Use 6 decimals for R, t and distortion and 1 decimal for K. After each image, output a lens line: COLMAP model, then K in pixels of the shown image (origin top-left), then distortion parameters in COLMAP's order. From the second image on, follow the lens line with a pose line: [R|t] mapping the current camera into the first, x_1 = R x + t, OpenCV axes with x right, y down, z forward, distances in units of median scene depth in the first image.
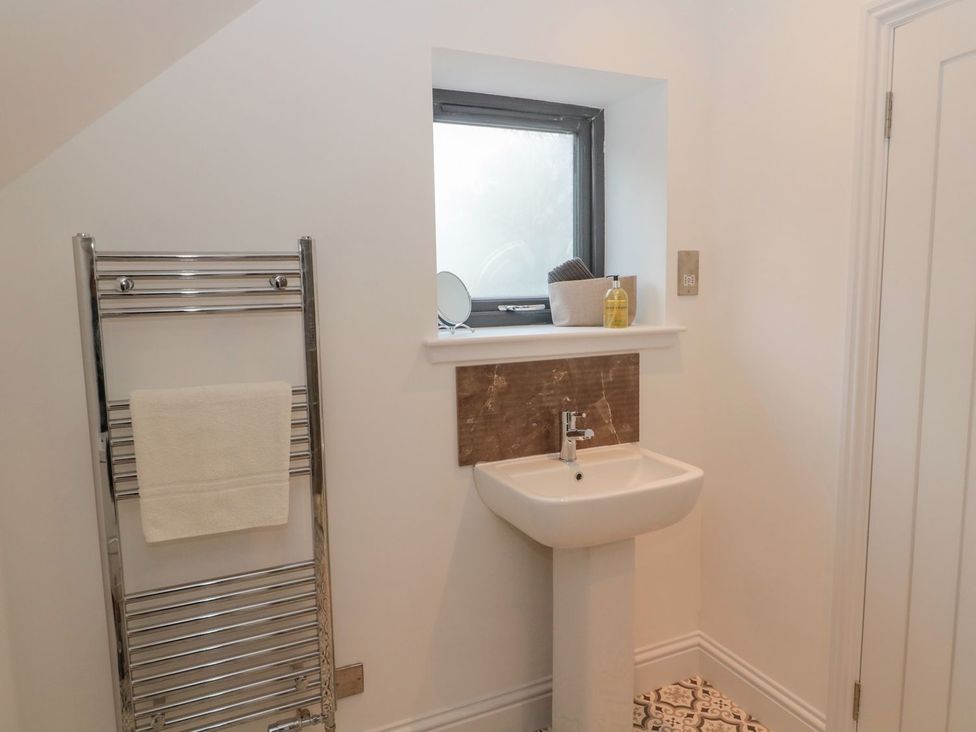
lens RADIAL K [[662.6, 0, 488.2], [0, 662.6, 367.8], [0, 0, 1]] dist [0.016716, 0.004845]
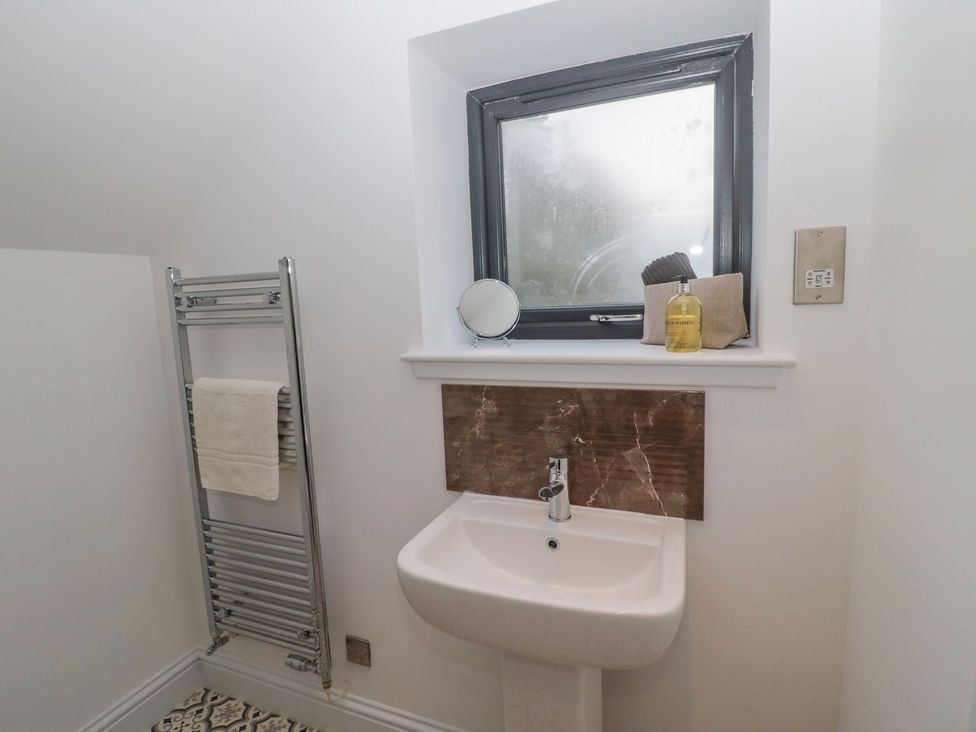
lens RADIAL K [[510.1, 0, 490.3], [0, 510.1, 362.9], [0, 0, 1]] dist [0.000764, -0.010567]
pose [[0.675817, 0.085665, -0.732074, 0.492849], [-0.062212, 0.996308, 0.059153, -0.073640], [0.734439, 0.005568, 0.678652, 0.534867]]
